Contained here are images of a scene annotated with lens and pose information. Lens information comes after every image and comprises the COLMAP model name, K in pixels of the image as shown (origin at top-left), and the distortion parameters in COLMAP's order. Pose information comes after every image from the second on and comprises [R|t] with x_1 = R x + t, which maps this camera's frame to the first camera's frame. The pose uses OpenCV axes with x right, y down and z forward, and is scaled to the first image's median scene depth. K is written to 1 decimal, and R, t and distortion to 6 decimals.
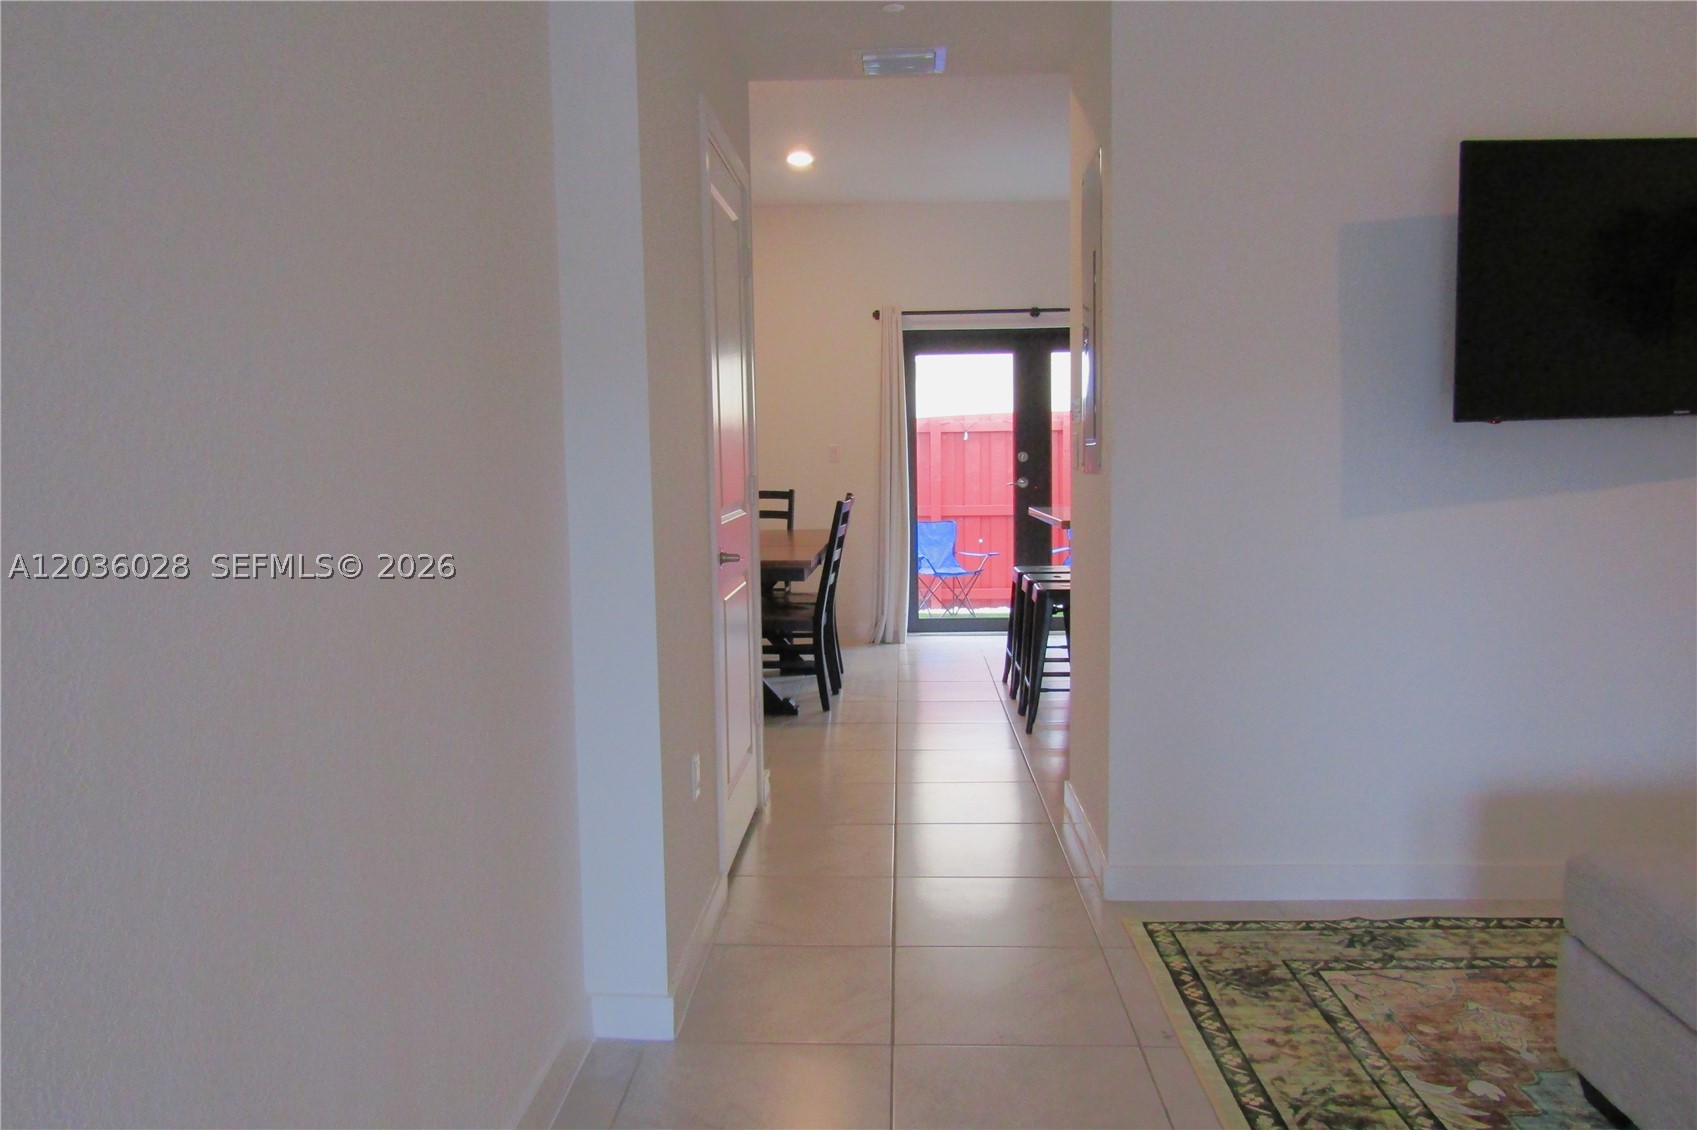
lens RADIAL K [[1258.9, 0, 854.1], [0, 1258.9, 566.0], [0, 0, 1]] dist [-0.000755, 0.000536]
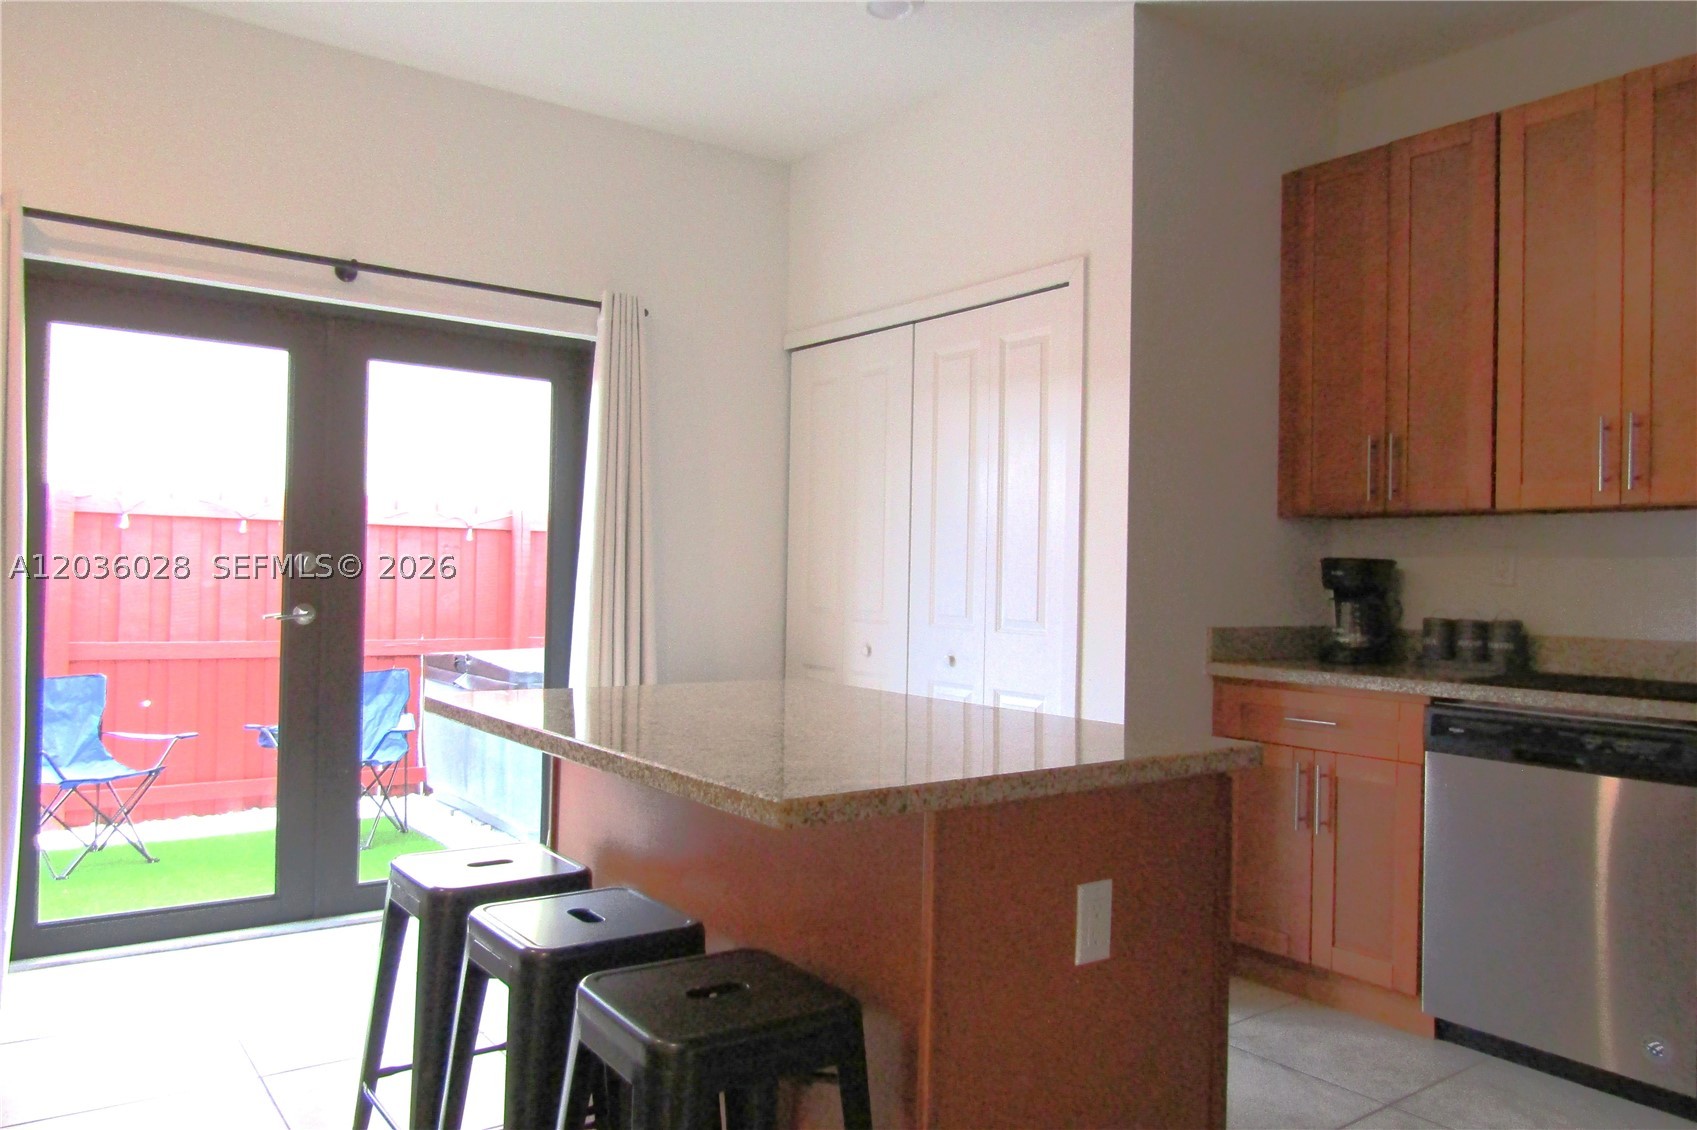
lens RADIAL K [[1258.9, 0, 854.4], [0, 1258.9, 564.7], [0, 0, 1]] dist [-0.000755, 0.000536]
pose [[0.793293, 0.033684, 0.607907, 0.006491], [0.020669, 0.996403, -0.082182, -0.040969], [-0.608488, 0.077759, 0.789744, 0.480781]]
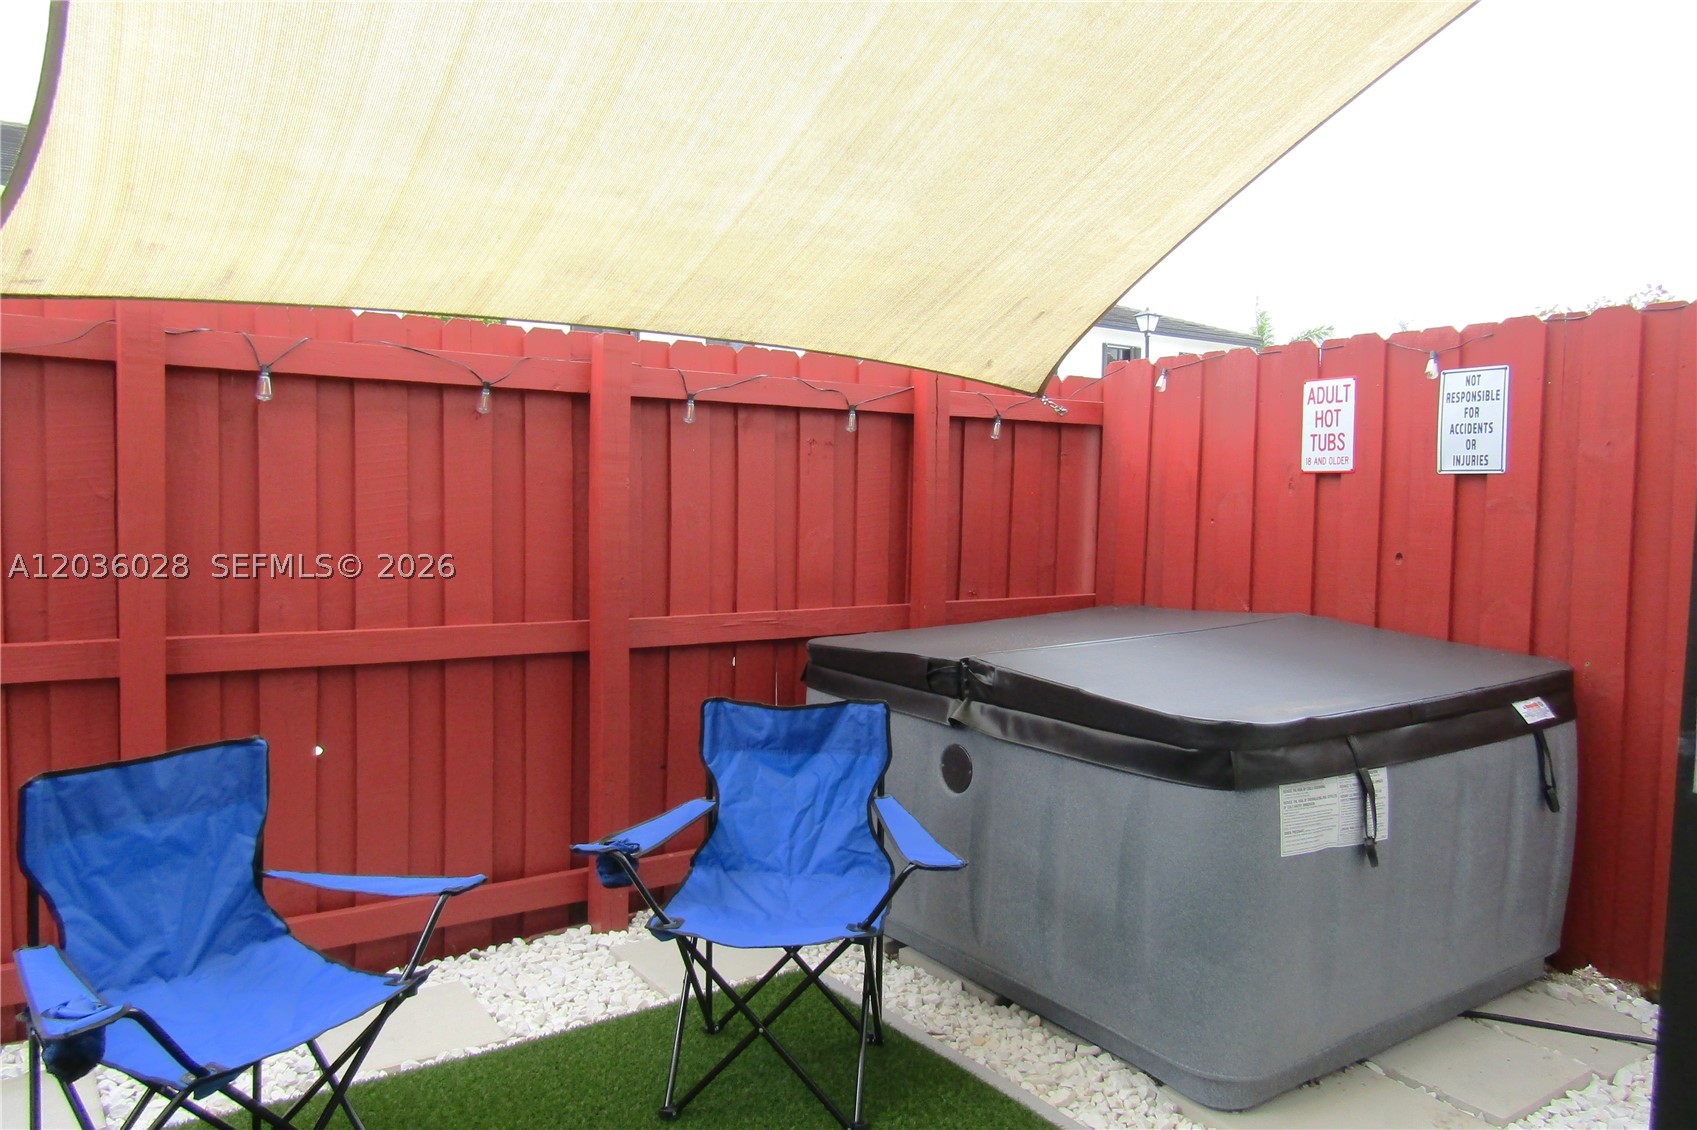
lens RADIAL K [[1258.9, 0, 842.2], [0, 1258.9, 564.1], [0, 0, 1]] dist [-0.000755, 0.000536]
pose [[0.813582, -0.008930, 0.581381, 0.042714], [0.020078, 0.999717, -0.012741, -0.080791], [-0.581103, 0.022038, 0.813531, 0.975274]]
